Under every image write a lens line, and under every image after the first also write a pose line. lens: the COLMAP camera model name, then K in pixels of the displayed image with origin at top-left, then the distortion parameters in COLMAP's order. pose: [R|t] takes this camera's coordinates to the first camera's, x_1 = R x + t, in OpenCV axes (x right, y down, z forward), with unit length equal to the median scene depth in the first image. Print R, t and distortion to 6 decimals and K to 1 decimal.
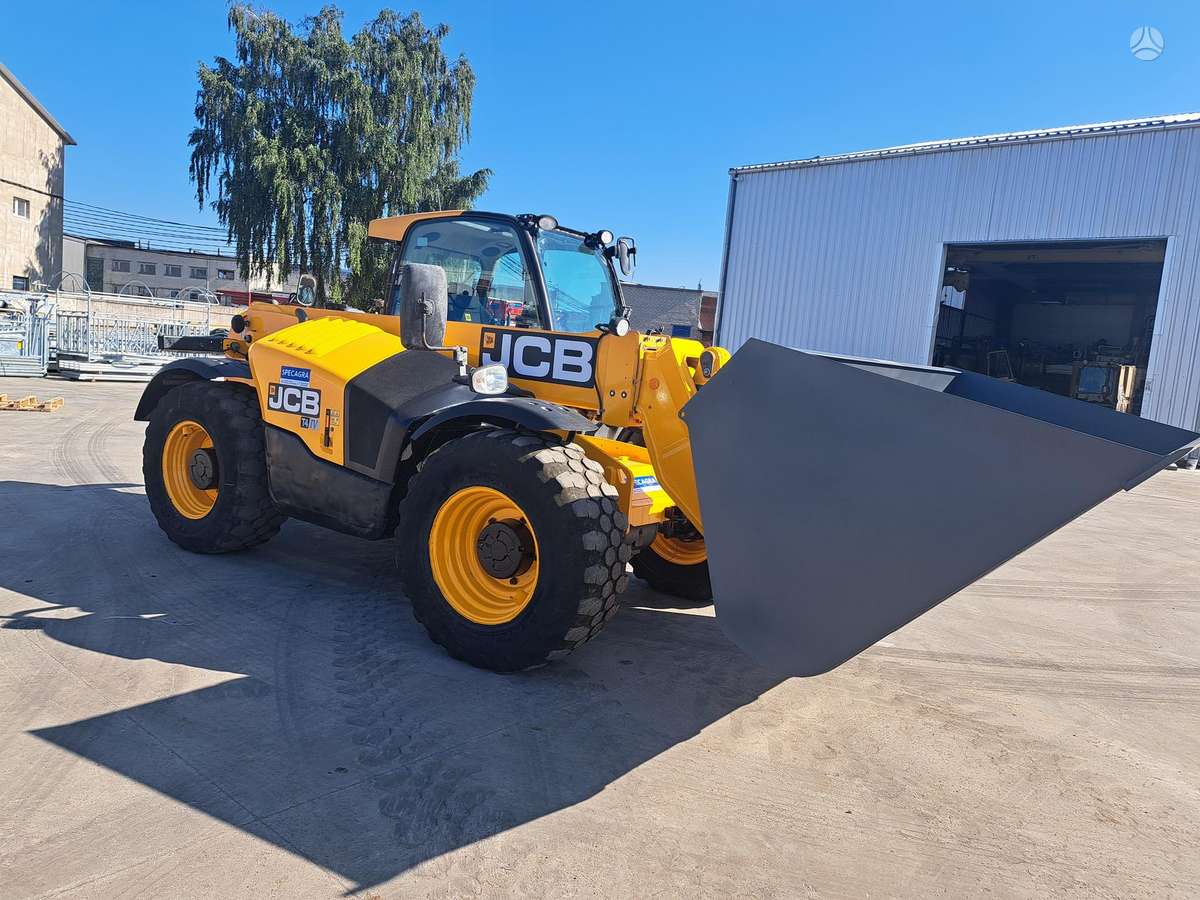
lens RADIAL K [[851.6, 0, 603.4], [0, 851.6, 450.1], [0, 0, 1]] dist [0.071151, -0.074326]
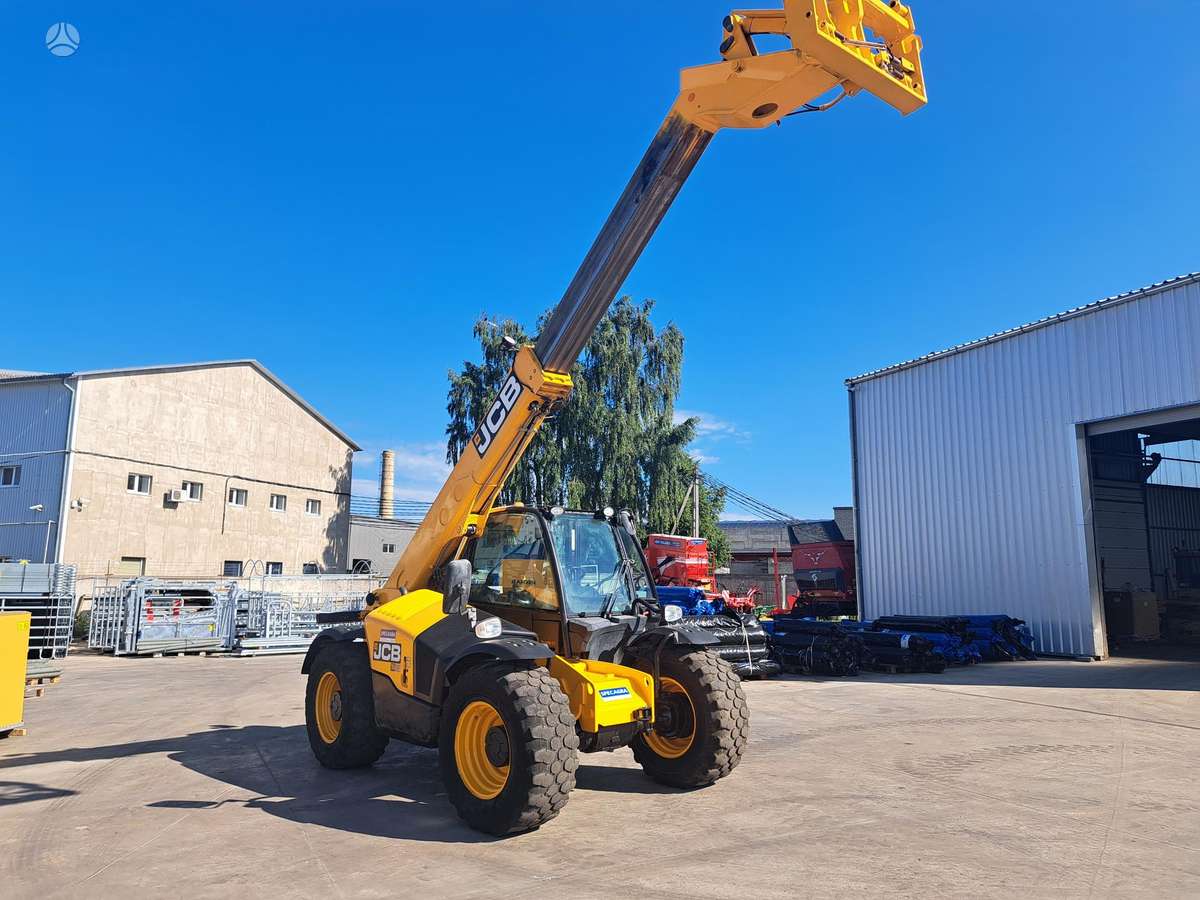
lens RADIAL K [[851.6, 0, 603.4], [0, 851.6, 450.1], [0, 0, 1]] dist [0.071151, -0.074326]
pose [[0.972790, -0.125384, -0.194830, 0.311791], [0.069993, 0.960660, -0.268762, 0.028671], [0.220864, 0.247812, 0.943297, -0.373578]]
